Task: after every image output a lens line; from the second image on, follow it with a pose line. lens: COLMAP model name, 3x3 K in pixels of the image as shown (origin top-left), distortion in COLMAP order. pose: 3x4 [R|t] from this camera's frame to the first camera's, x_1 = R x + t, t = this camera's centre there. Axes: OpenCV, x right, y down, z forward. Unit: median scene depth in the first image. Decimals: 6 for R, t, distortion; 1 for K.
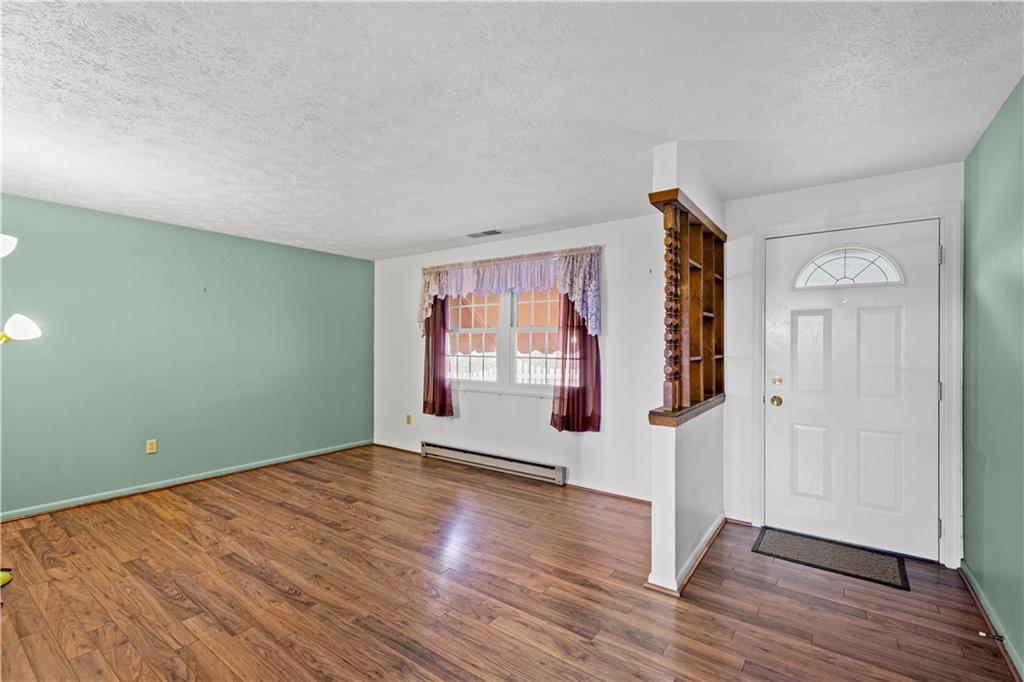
lens RADIAL K [[447.6, 0, 512.0], [0, 447.6, 341.0], [0, 0, 1]] dist [0.006850, -0.000054]
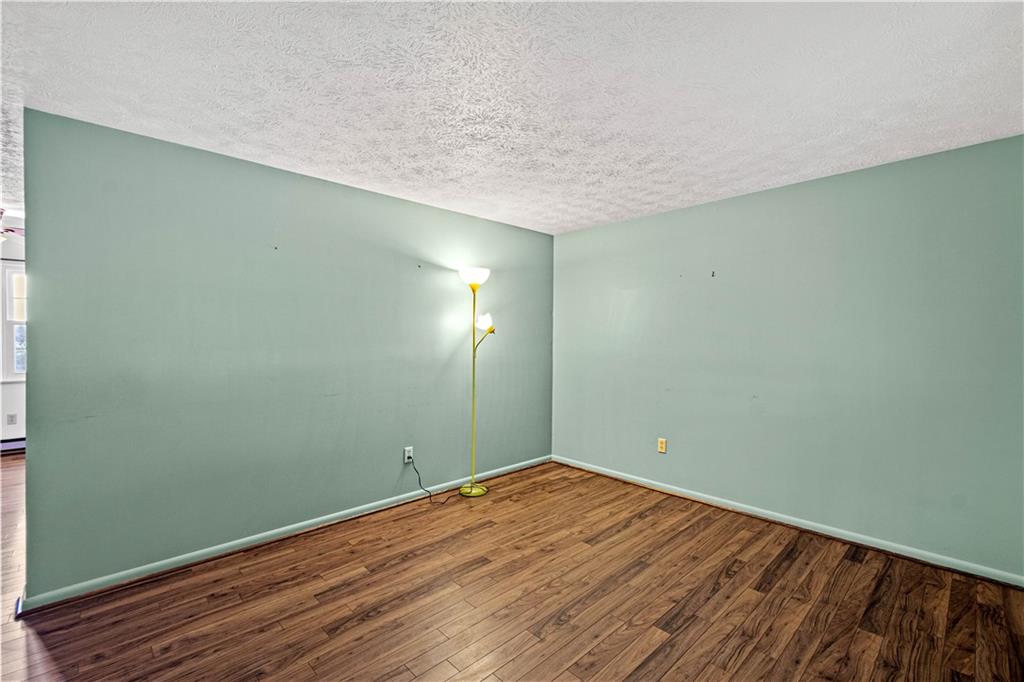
lens RADIAL K [[447.6, 0, 512.0], [0, 447.6, 341.0], [0, 0, 1]] dist [0.006850, -0.000054]
pose [[-0.175424, 0.003757, -0.984486, 0.232345], [0.000969, 0.999993, 0.003643, 0.007477], [0.984492, -0.000315, -0.175427, 0.976307]]
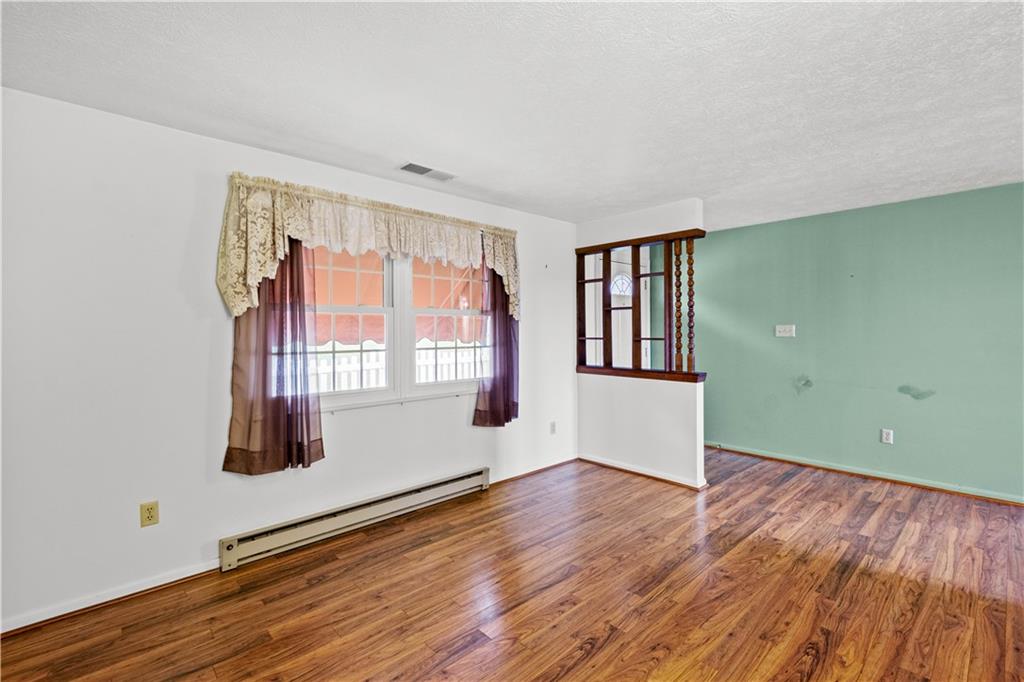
lens RADIAL K [[462.9, 0, 513.4], [0, 462.9, 326.2], [0, 0, 1]] dist [0.003702, -0.000209]
pose [[0.192137, 0.003464, 0.981362, -0.933725], [0.000101, 0.999994, -0.003550, 0.002687], [-0.981368, 0.000781, 0.192136, 0.919161]]
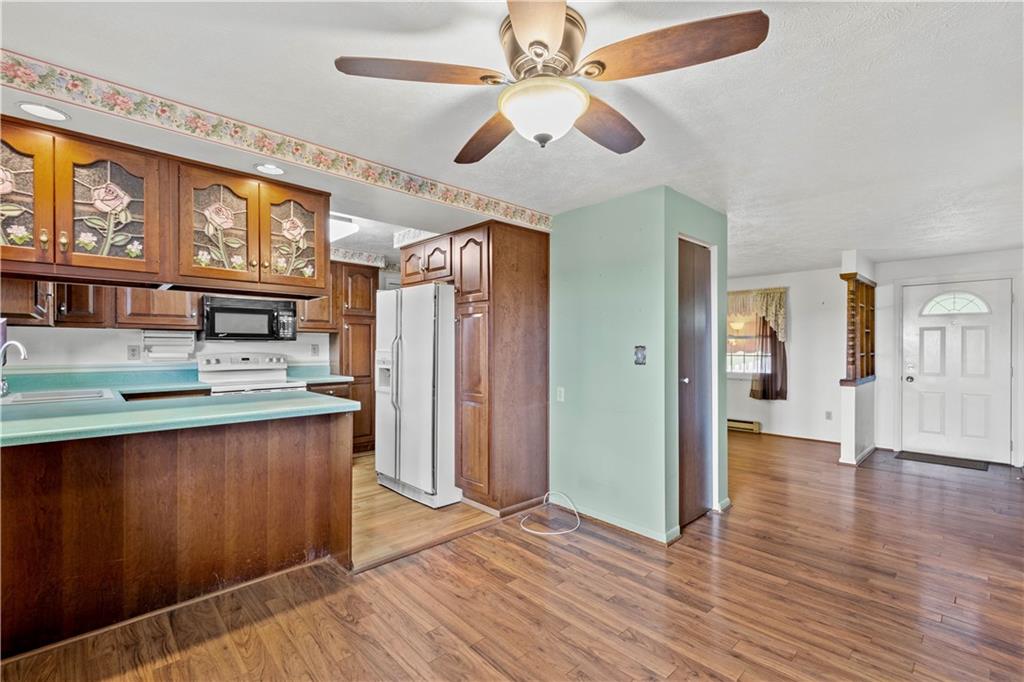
lens RADIAL K [[447.5, 0, 513.4], [0, 447.5, 346.7], [0, 0, 1]] dist [0.002147, 0.000243]
pose [[0.982786, -0.003022, -0.184724, -0.555258], [0.004198, 0.999973, 0.005978, -0.009214], [0.184701, -0.006650, 0.982772, -0.917063]]
